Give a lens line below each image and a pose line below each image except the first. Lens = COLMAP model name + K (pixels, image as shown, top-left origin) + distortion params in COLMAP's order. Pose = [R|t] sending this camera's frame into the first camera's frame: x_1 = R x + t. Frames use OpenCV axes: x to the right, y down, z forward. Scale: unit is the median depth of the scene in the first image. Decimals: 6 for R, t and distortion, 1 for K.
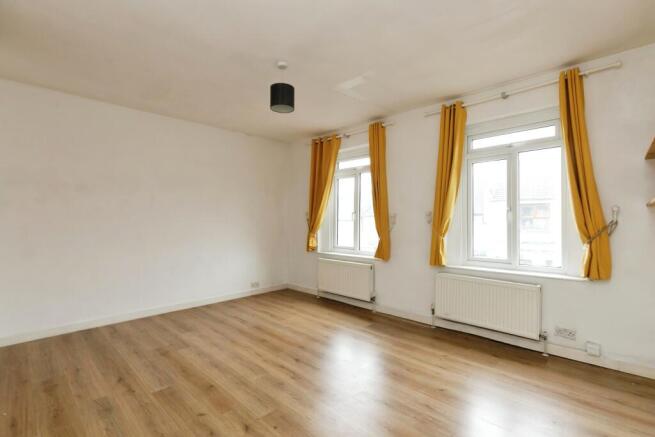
lens RADIAL K [[301.1, 0, 331.1], [0, 301.1, 216.3], [0, 0, 1]] dist [0.009203, -0.000633]
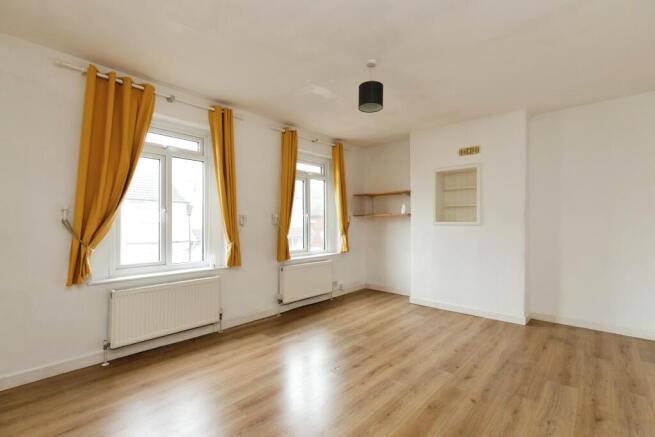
lens RADIAL K [[301.1, 0, 331.1], [0, 301.1, 216.3], [0, 0, 1]] dist [0.009203, -0.000633]
pose [[-0.022764, 0.019932, 0.999542, -0.792436], [-0.008807, 0.999758, -0.020137, 0.012827], [-0.999702, -0.009261, -0.022583, 0.808323]]
